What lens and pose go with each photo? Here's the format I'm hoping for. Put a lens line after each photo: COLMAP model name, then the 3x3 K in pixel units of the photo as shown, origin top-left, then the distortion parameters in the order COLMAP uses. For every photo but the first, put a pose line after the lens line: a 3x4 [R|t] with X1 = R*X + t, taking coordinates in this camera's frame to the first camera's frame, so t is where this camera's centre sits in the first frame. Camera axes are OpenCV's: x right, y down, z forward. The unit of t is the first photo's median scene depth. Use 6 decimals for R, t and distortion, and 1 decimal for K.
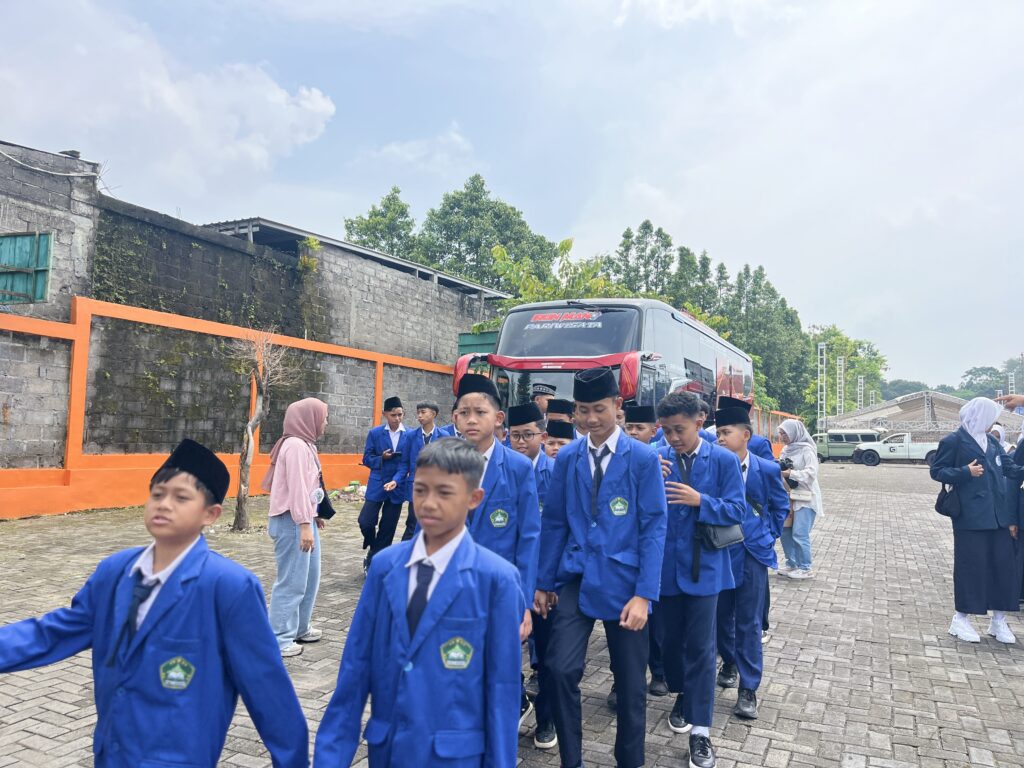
lens RADIAL K [[755.9, 0, 516.7], [0, 755.9, 406.2], [0, 0, 1]] dist [0.031588, -0.033609]
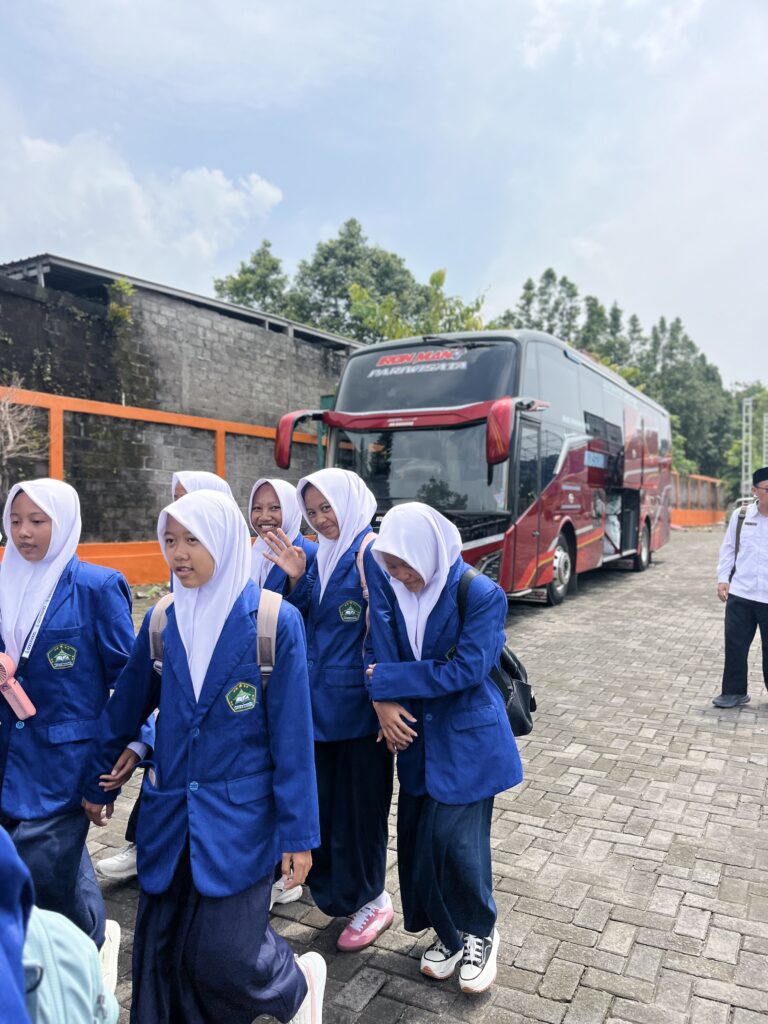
lens RADIAL K [[755.9, 0, 384.6], [0, 755.9, 533.5], [0, 0, 1]] dist [0.031588, -0.033609]
pose [[0.997866, -0.028254, -0.058857, 0.045600], [0.032307, 0.997086, 0.069101, 0.003193], [0.056734, -0.070856, 0.995872, 0.149286]]
